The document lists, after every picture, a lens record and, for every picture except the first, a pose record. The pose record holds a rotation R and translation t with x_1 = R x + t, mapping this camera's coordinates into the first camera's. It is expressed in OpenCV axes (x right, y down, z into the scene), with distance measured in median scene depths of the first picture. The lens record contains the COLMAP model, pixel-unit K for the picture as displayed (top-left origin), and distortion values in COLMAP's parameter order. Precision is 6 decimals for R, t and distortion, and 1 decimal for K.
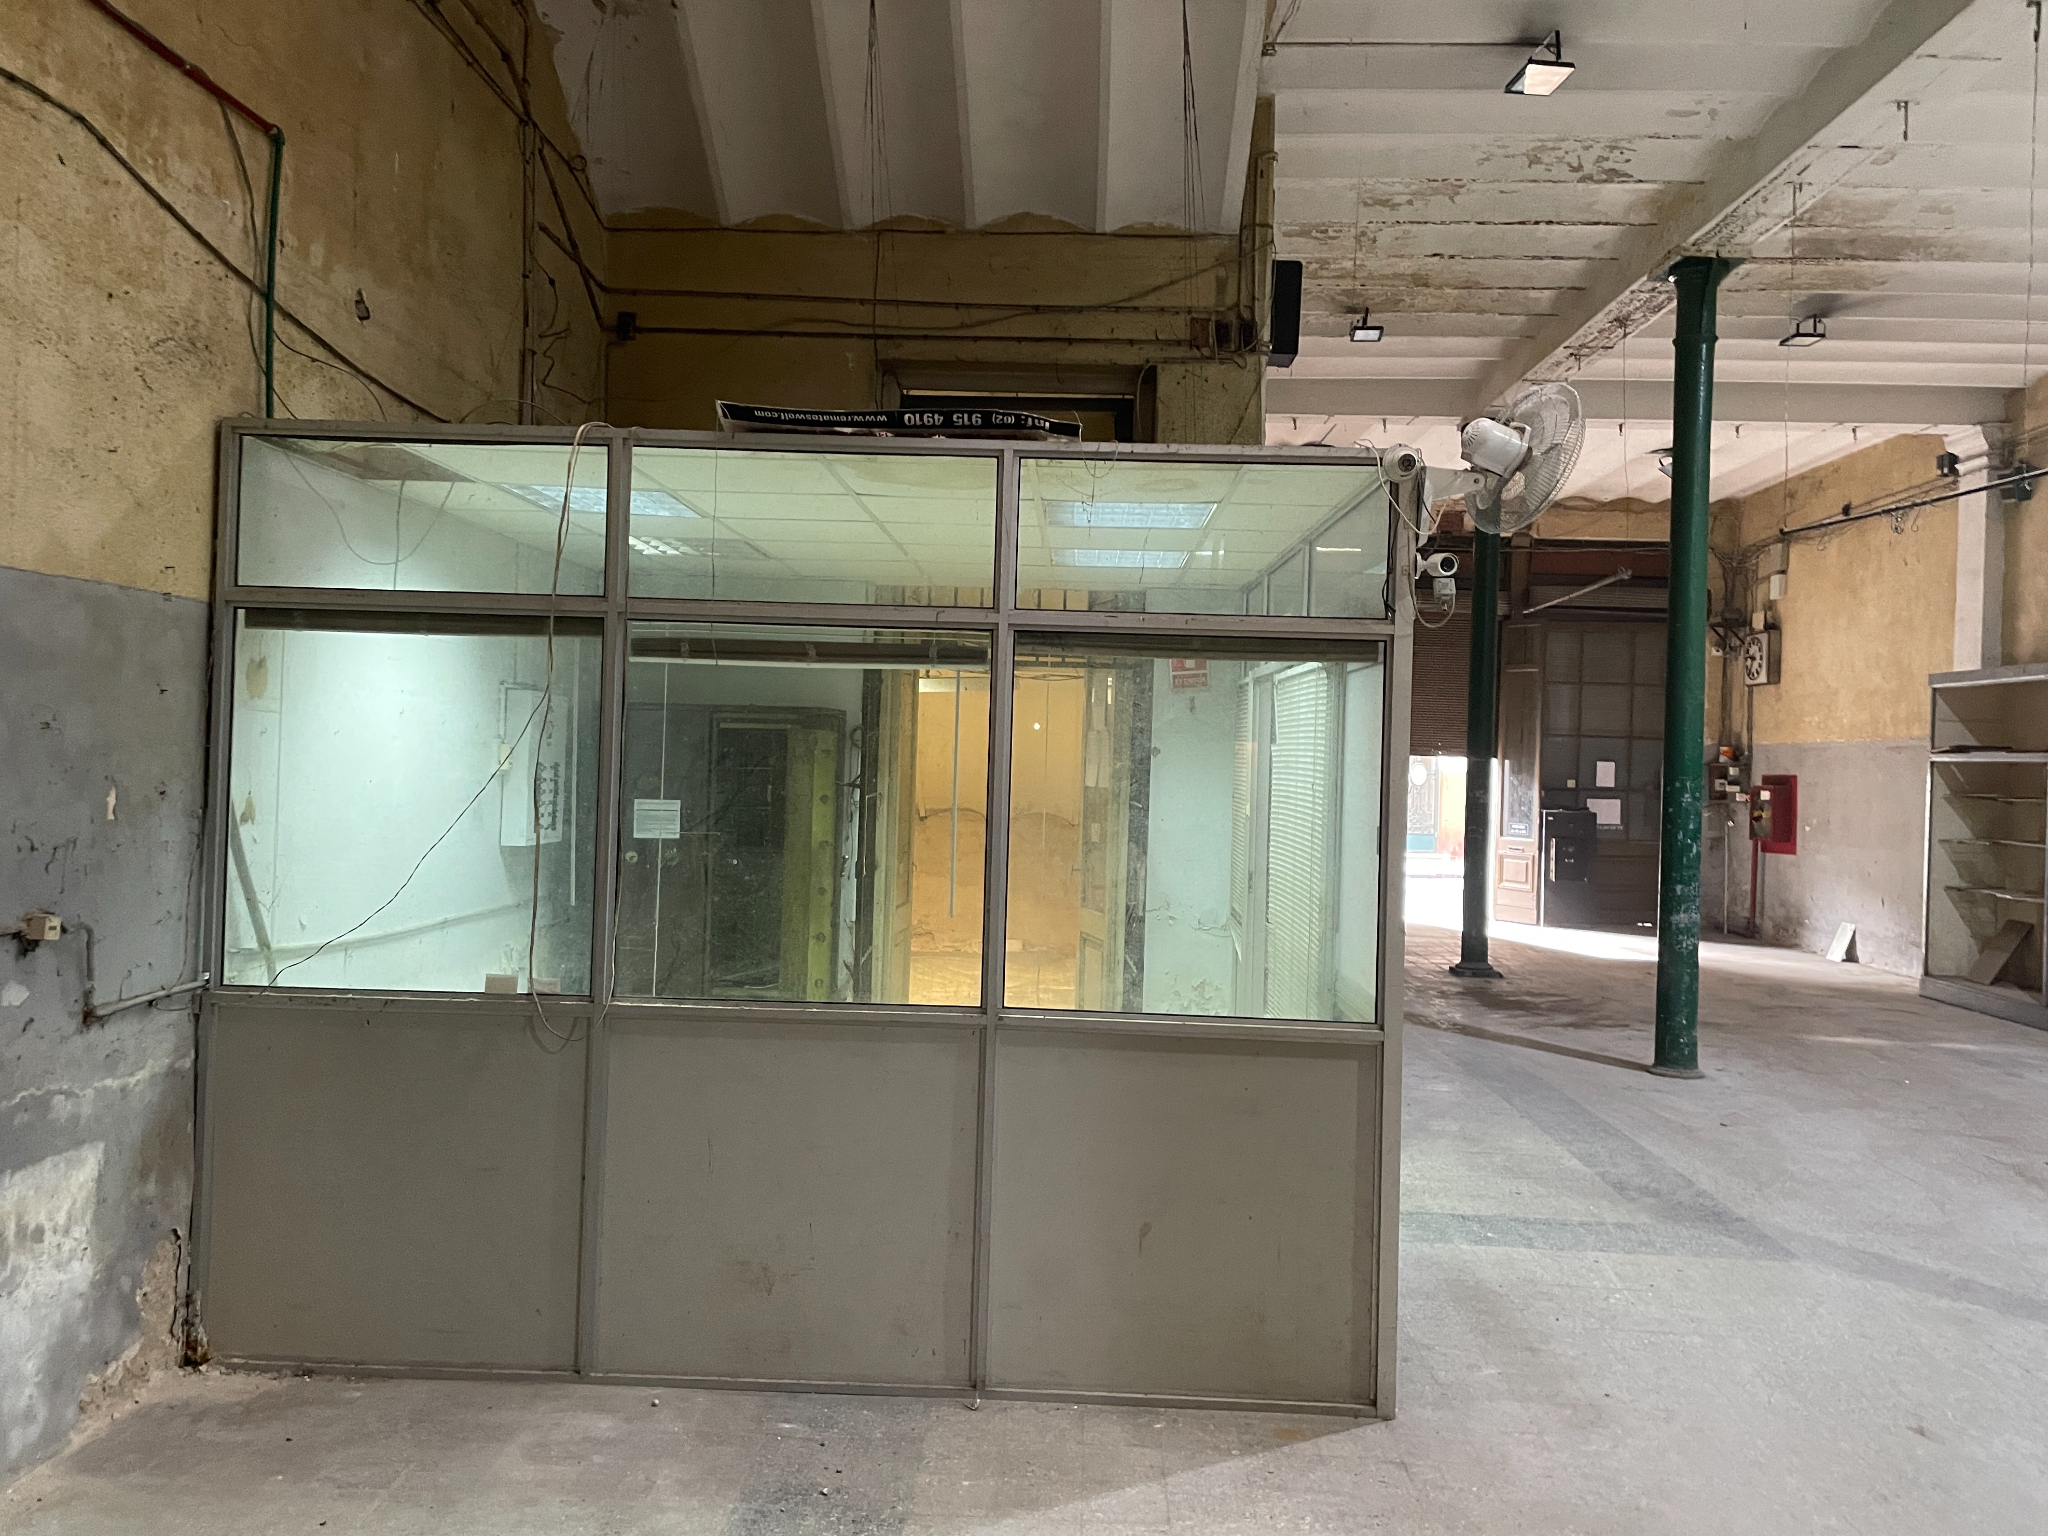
lens RADIAL K [[1565.9, 0, 1041.3], [0, 1565.9, 733.1], [0, 0, 1]] dist [0.001445, -0.021729]
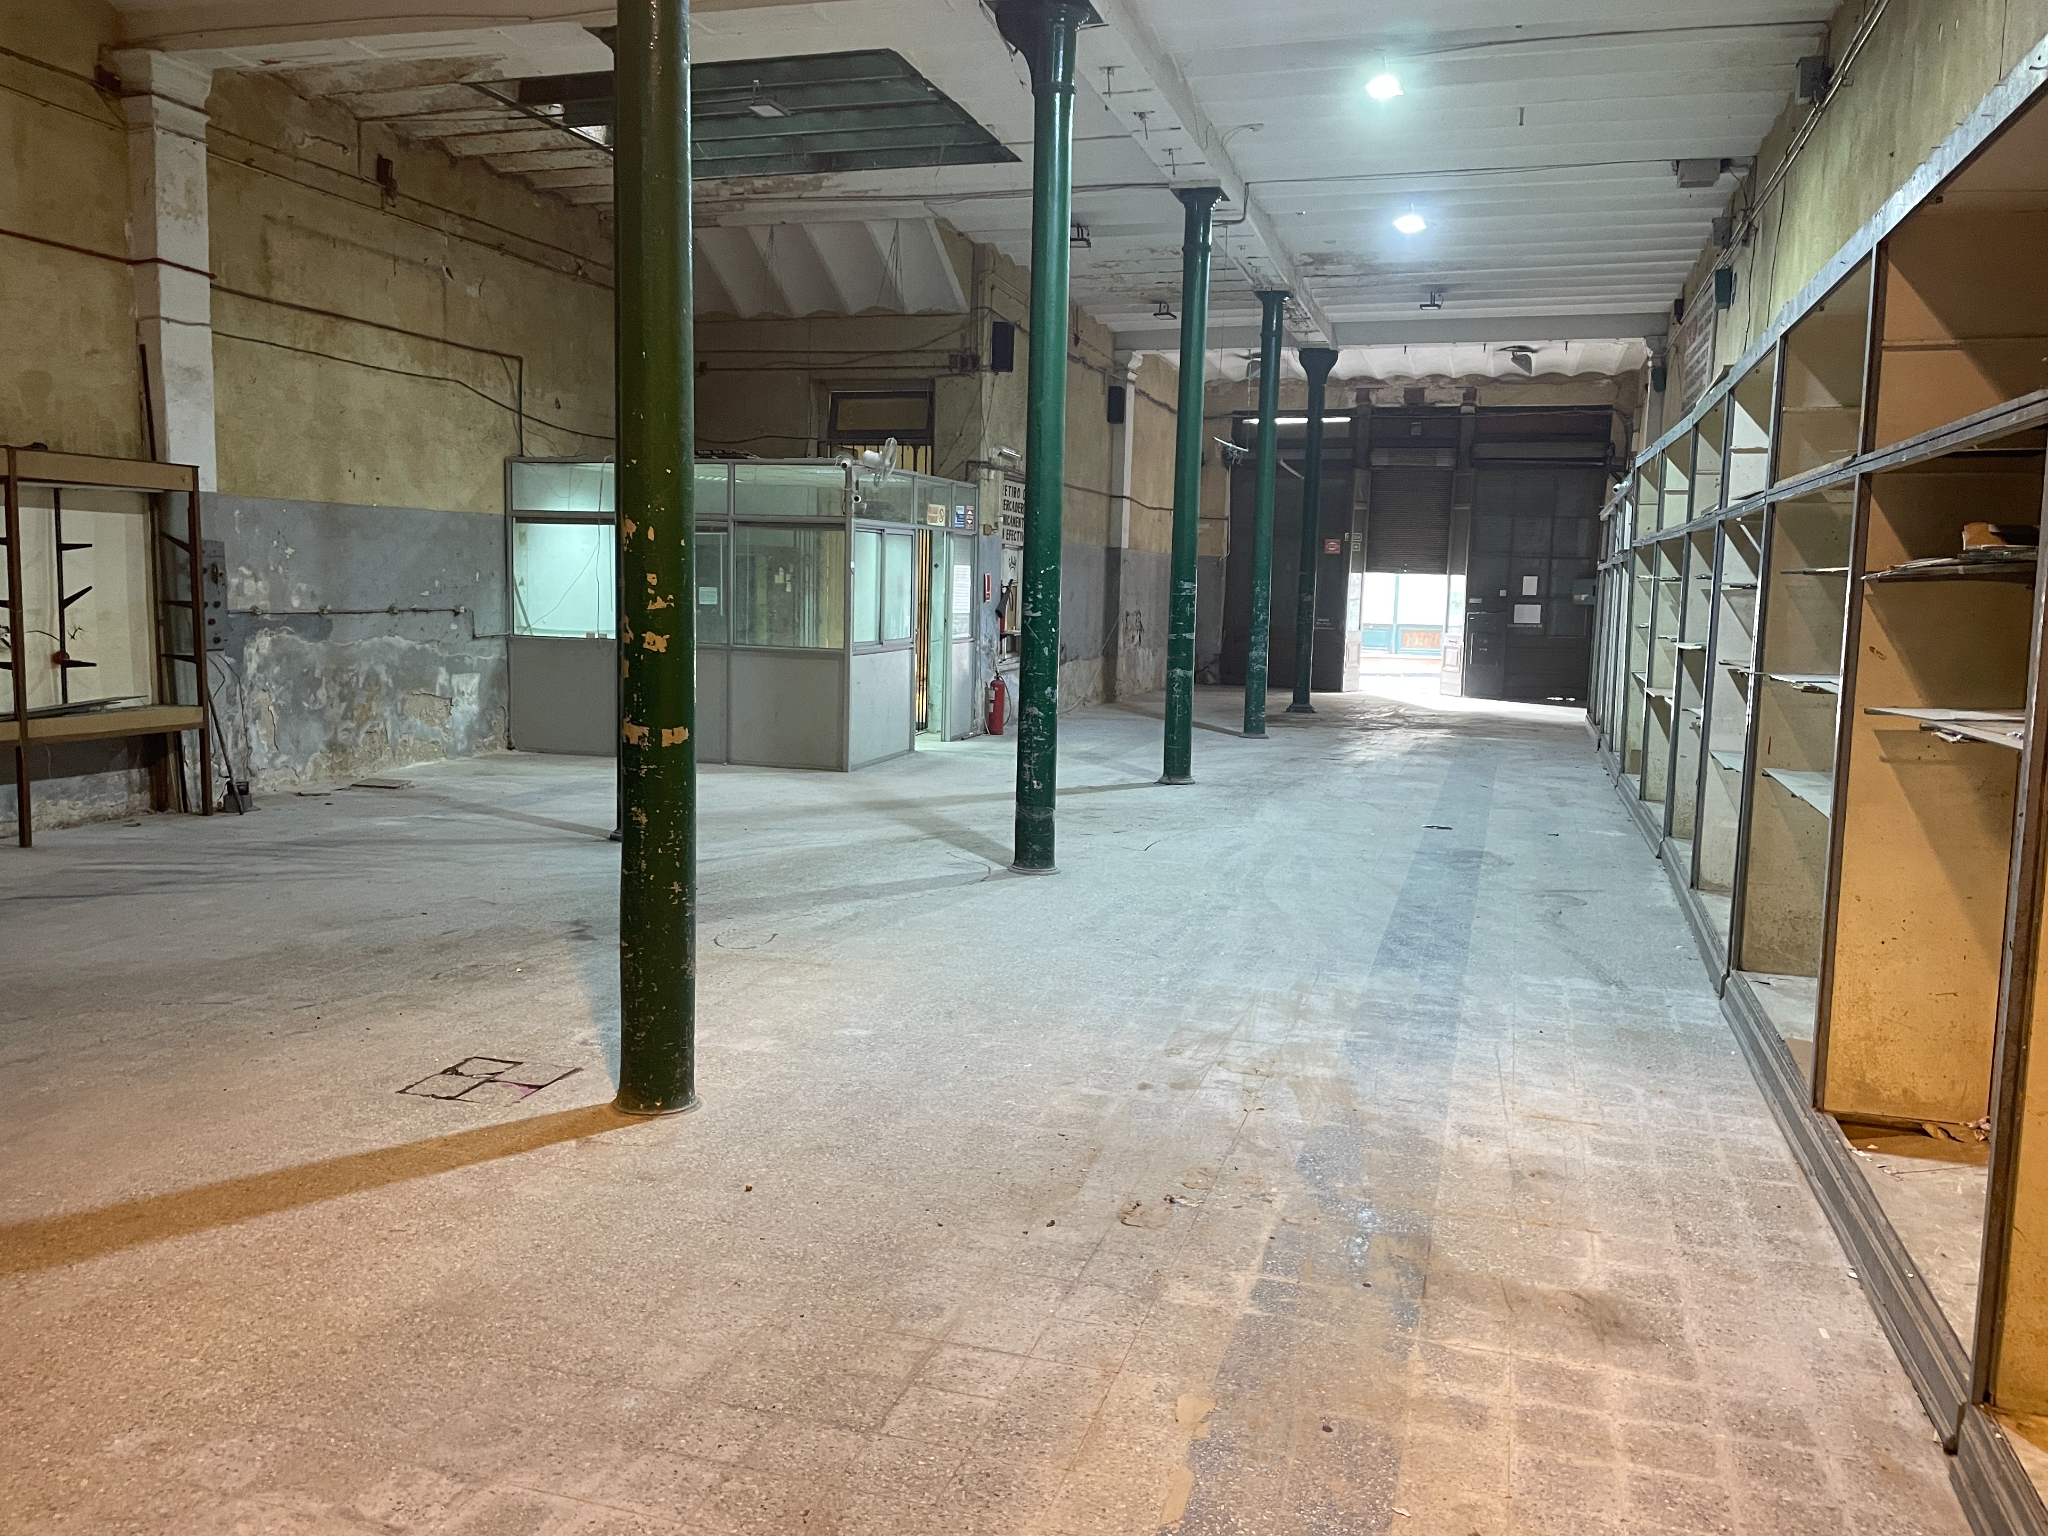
lens RADIAL K [[1565.9, 0, 1030.8], [0, 1565.9, 769.6], [0, 0, 1]] dist [0.001445, -0.021729]
pose [[0.965372, 0.032814, -0.258804, 1.316588], [0.002383, 0.990907, 0.134527, 0.003861], [0.260865, -0.130485, 0.956516, -1.804656]]
